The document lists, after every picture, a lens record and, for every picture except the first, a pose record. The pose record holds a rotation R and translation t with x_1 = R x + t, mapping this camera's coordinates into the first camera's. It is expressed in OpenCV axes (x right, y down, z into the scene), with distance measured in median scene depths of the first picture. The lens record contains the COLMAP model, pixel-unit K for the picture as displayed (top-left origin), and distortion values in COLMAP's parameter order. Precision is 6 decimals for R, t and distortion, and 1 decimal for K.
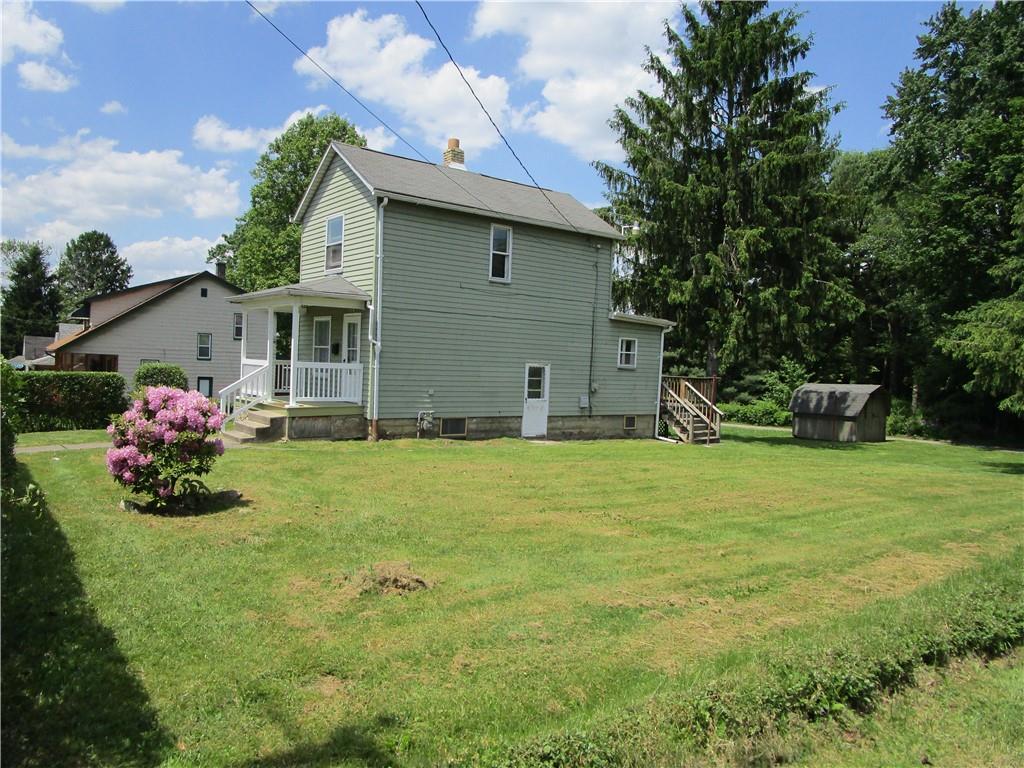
lens RADIAL K [[725.9, 0, 509.6], [0, 725.9, 383.5], [0, 0, 1]] dist [-0.038580, 0.016139]
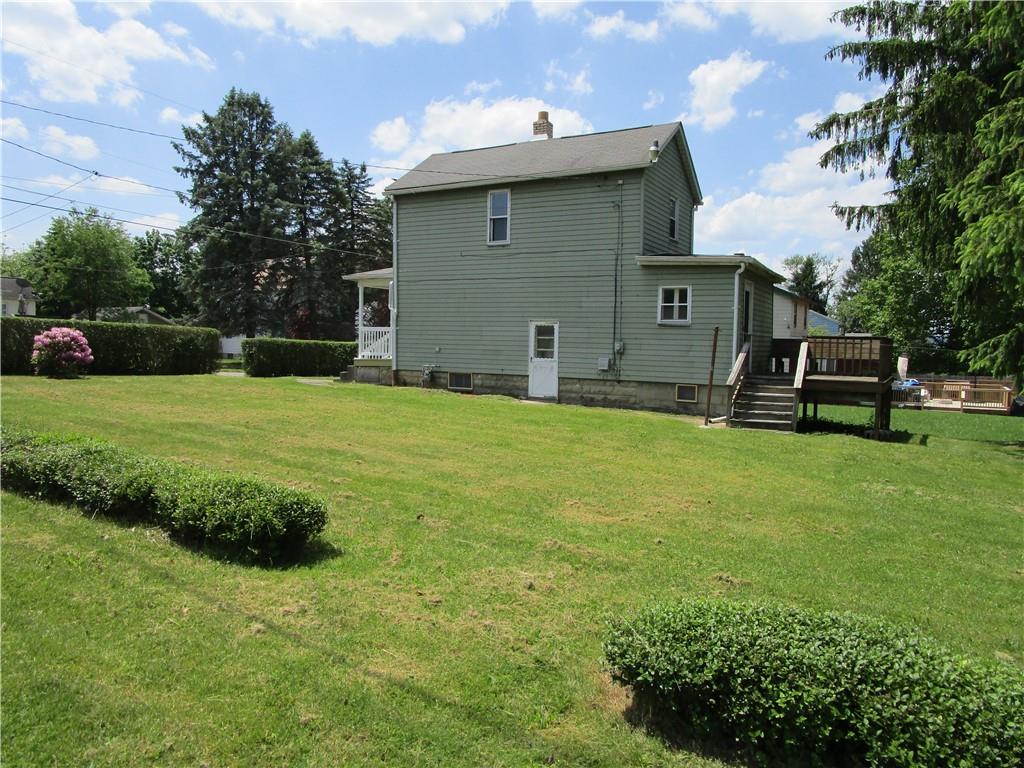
lens RADIAL K [[725.9, 0, 512.7], [0, 725.9, 384.8], [0, 0, 1]] dist [-0.038580, 0.016139]
pose [[0.404927, 0.020681, -0.914115, 0.911358], [-0.035099, 0.999359, 0.007062, 0.051173], [0.913675, 0.029224, 0.405394, 0.576004]]
